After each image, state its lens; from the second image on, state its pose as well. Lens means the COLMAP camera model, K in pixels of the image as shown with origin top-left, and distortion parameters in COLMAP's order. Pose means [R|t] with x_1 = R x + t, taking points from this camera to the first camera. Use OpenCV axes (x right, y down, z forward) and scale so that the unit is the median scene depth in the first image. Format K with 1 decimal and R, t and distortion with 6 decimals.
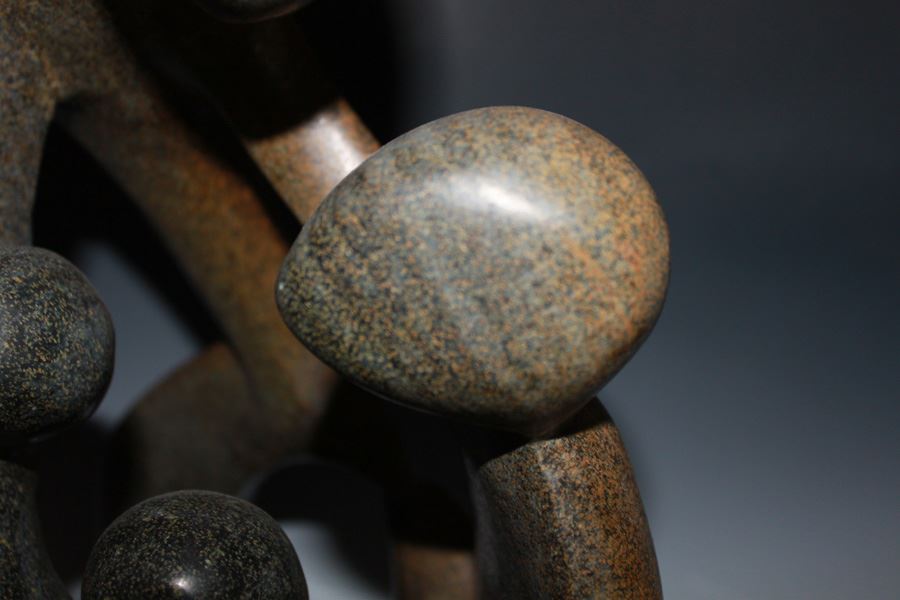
lens RADIAL K [[1166.0, 0, 448.8], [0, 1166.0, 301.2], [0, 0, 1]] dist [-0.035223, 0.000000]
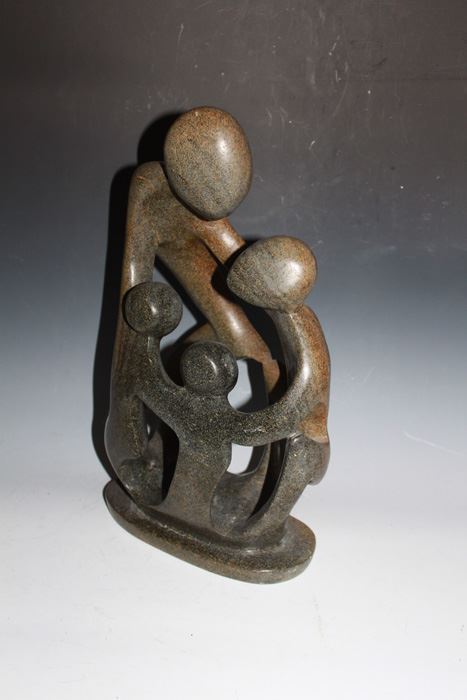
lens RADIAL K [[972.4, 0, 235.9], [0, 972.4, 351.4], [0, 0, 1]] dist [0.117515, 0.000000]
pose [[0.991594, -0.065808, -0.111400, 0.257317], [0.058544, 0.996015, -0.067275, 0.469388], [0.115383, 0.060187, 0.991496, -2.424625]]
